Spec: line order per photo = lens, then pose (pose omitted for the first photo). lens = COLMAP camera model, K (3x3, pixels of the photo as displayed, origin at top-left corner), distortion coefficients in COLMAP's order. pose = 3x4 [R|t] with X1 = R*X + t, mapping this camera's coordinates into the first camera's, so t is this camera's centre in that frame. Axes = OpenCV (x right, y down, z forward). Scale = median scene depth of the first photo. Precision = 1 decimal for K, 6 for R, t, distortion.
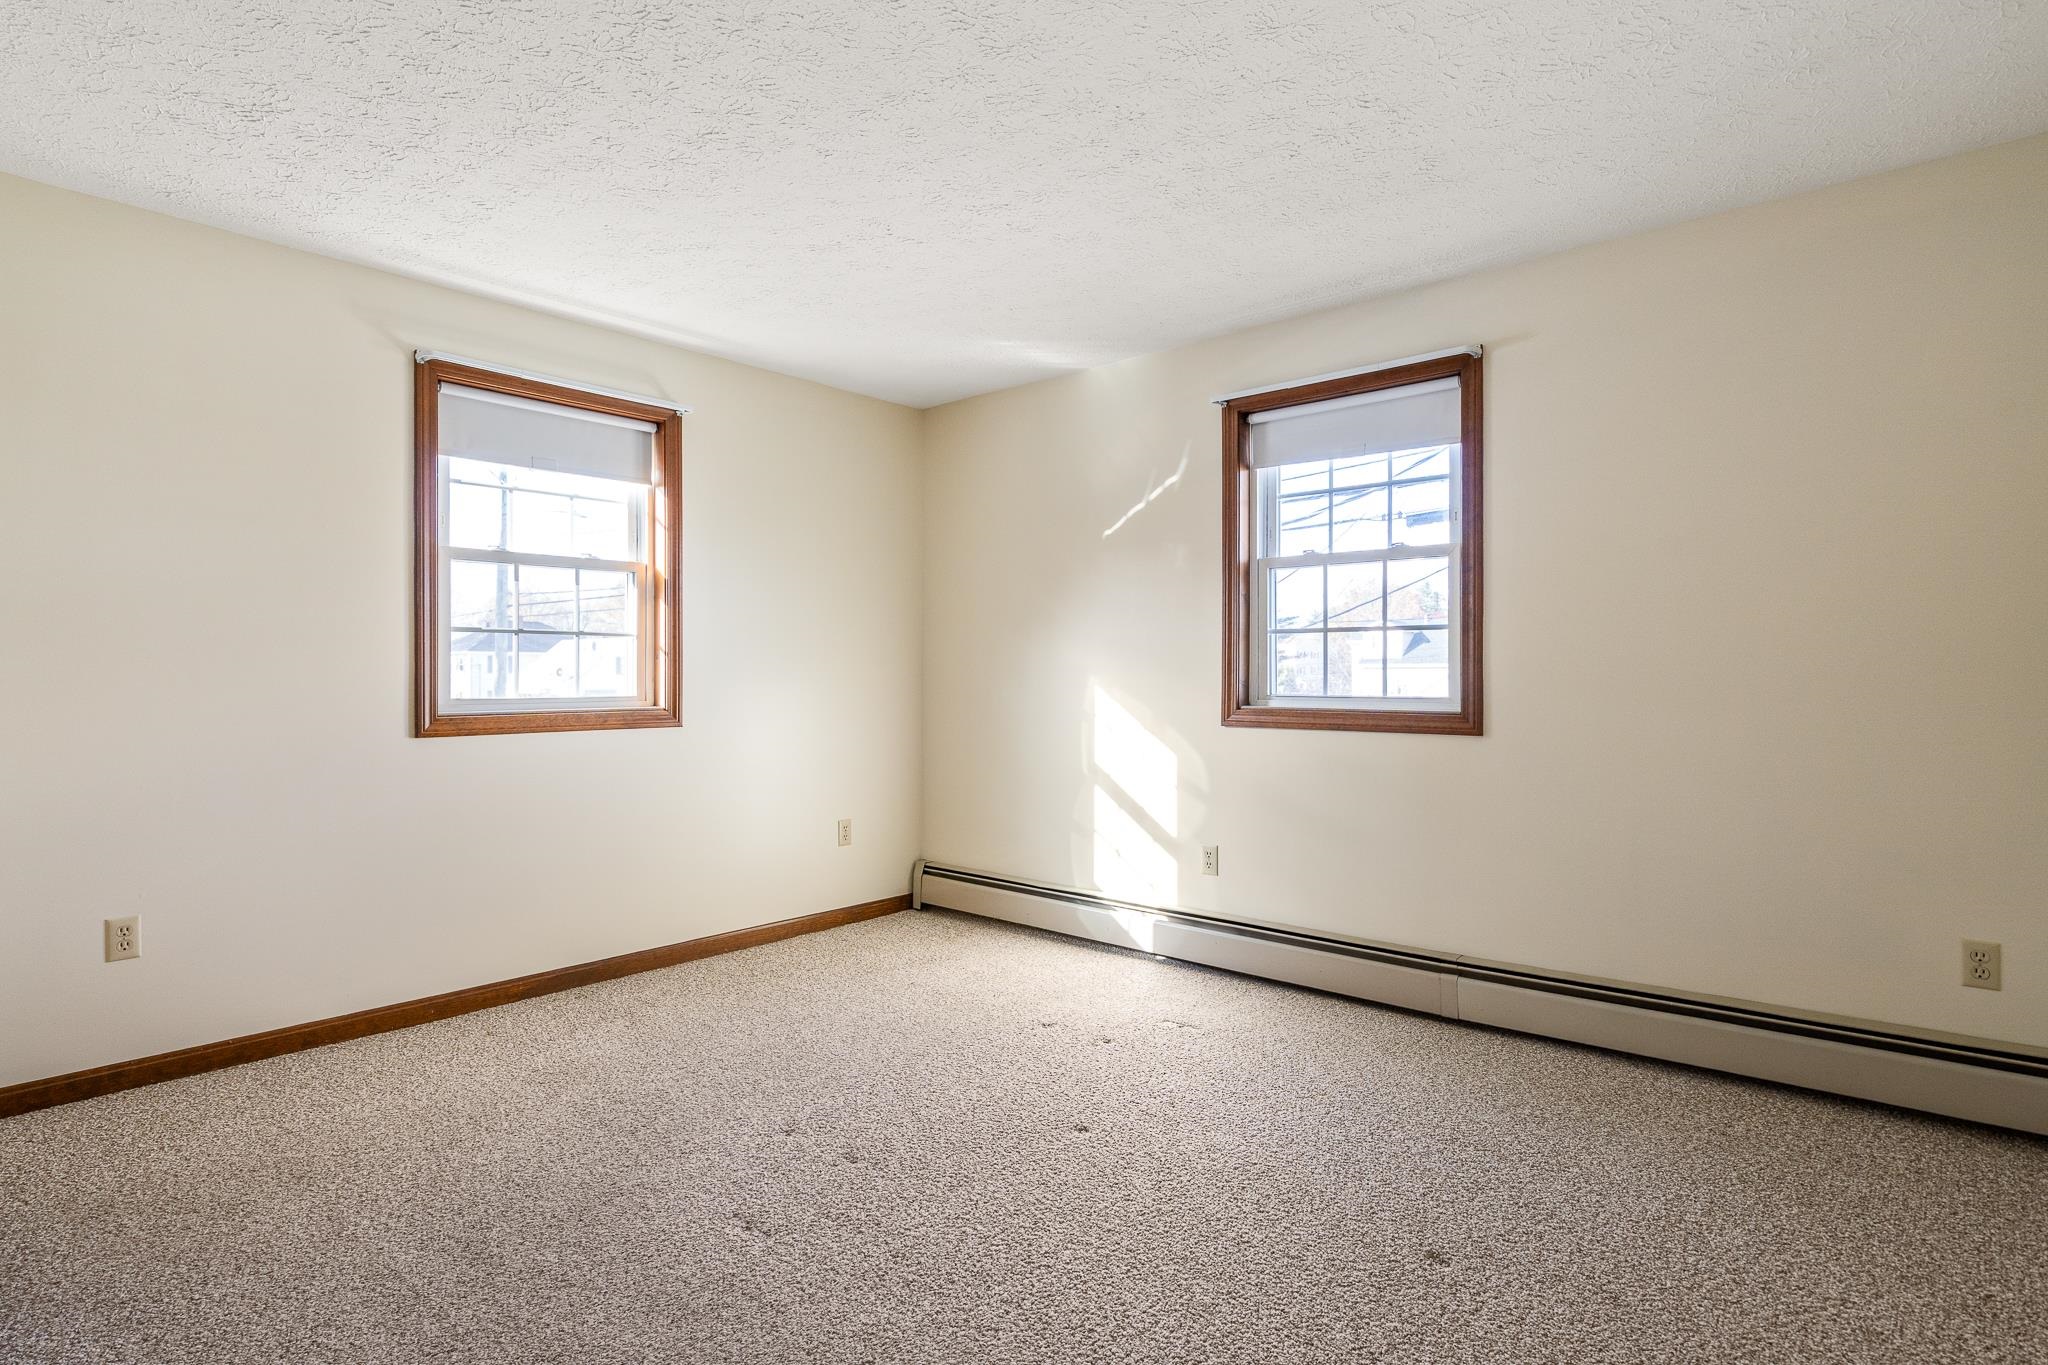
lens RADIAL K [[1050.0, 0, 1038.6], [0, 1050.0, 682.2], [0, 0, 1]] dist [0.000305, 0.000952]
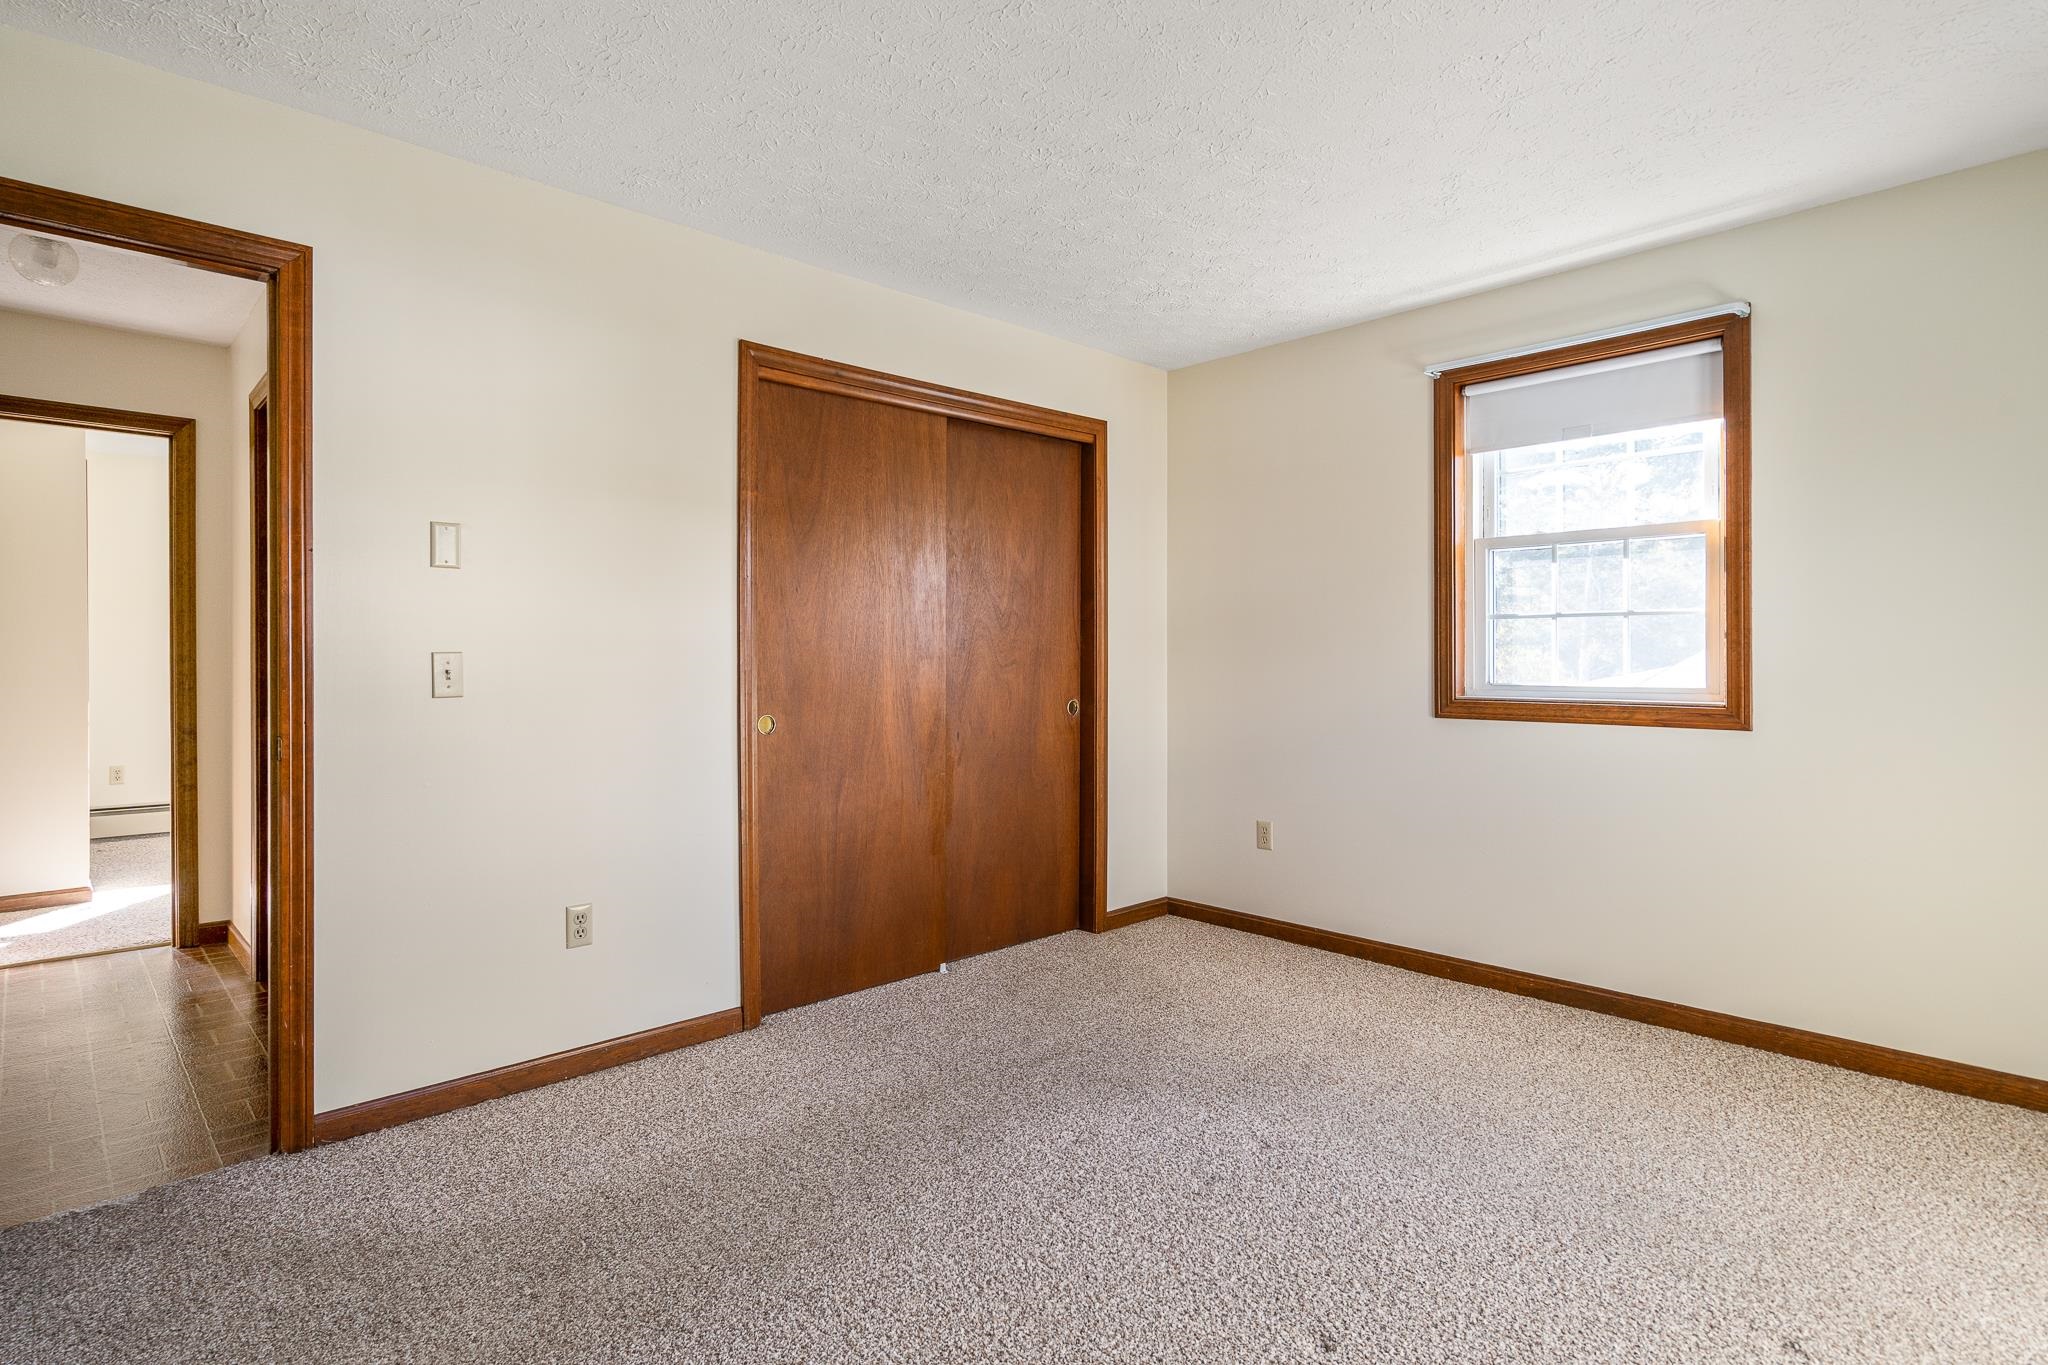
lens RADIAL K [[1050.0, 0, 1022.3], [0, 1050.0, 669.2], [0, 0, 1]] dist [0.000305, 0.000952]
pose [[-0.110177, 0.006363, -0.993892, 0.496903], [-0.010150, 0.999920, 0.007527, -0.001963], [0.993860, 0.010917, -0.110103, 0.611527]]
